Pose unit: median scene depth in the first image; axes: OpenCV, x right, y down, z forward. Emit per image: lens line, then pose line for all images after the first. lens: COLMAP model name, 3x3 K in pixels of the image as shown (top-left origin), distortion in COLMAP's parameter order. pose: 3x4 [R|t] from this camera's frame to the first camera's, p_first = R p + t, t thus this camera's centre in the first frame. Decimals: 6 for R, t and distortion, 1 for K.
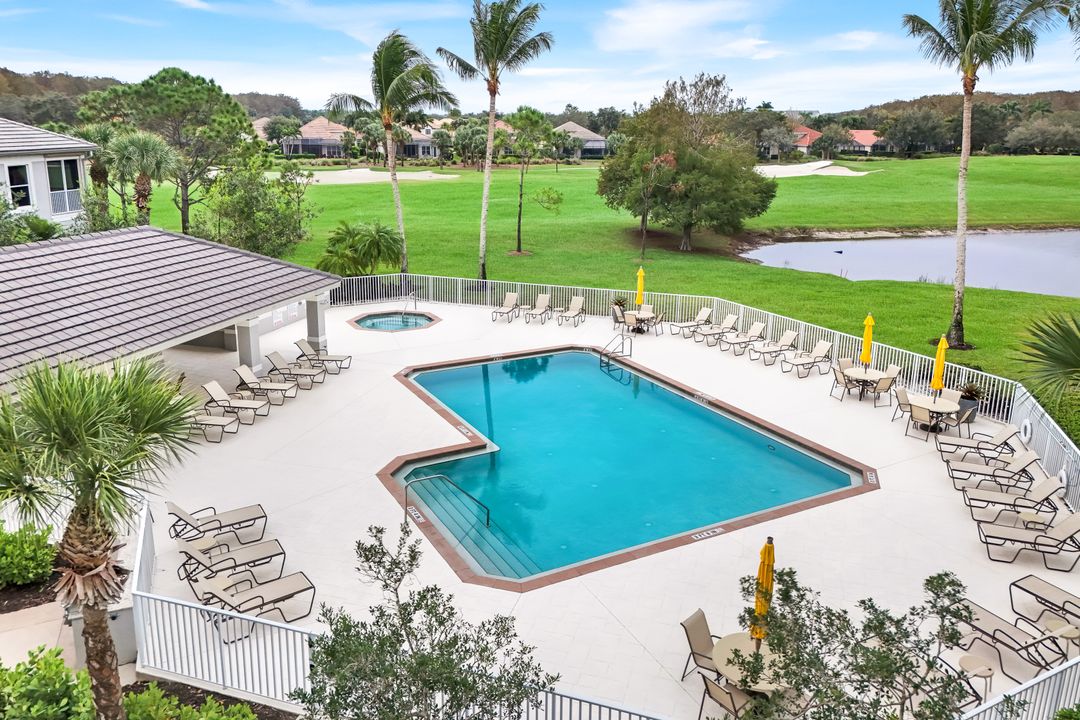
lens RADIAL K [[846.4, 0, 540.0], [0, 846.4, 360.0], [0, 0, 1]] dist [0.060589, -0.004143]
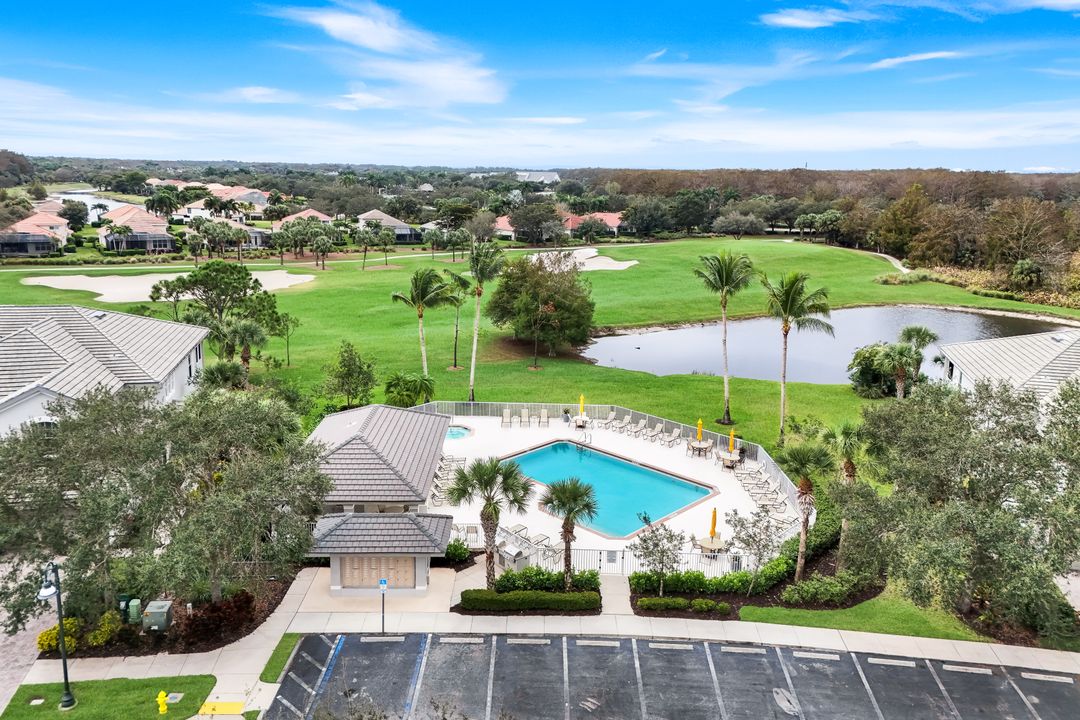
lens RADIAL K [[846.4, 0, 540.0], [0, 846.4, 360.0], [0, 0, 1]] dist [0.060589, -0.004143]
pose [[0.955289, -0.059425, 0.289639, -0.559210], [0.071901, 0.996878, -0.032617, -0.138422], [-0.286797, 0.051984, 0.956580, -0.883721]]
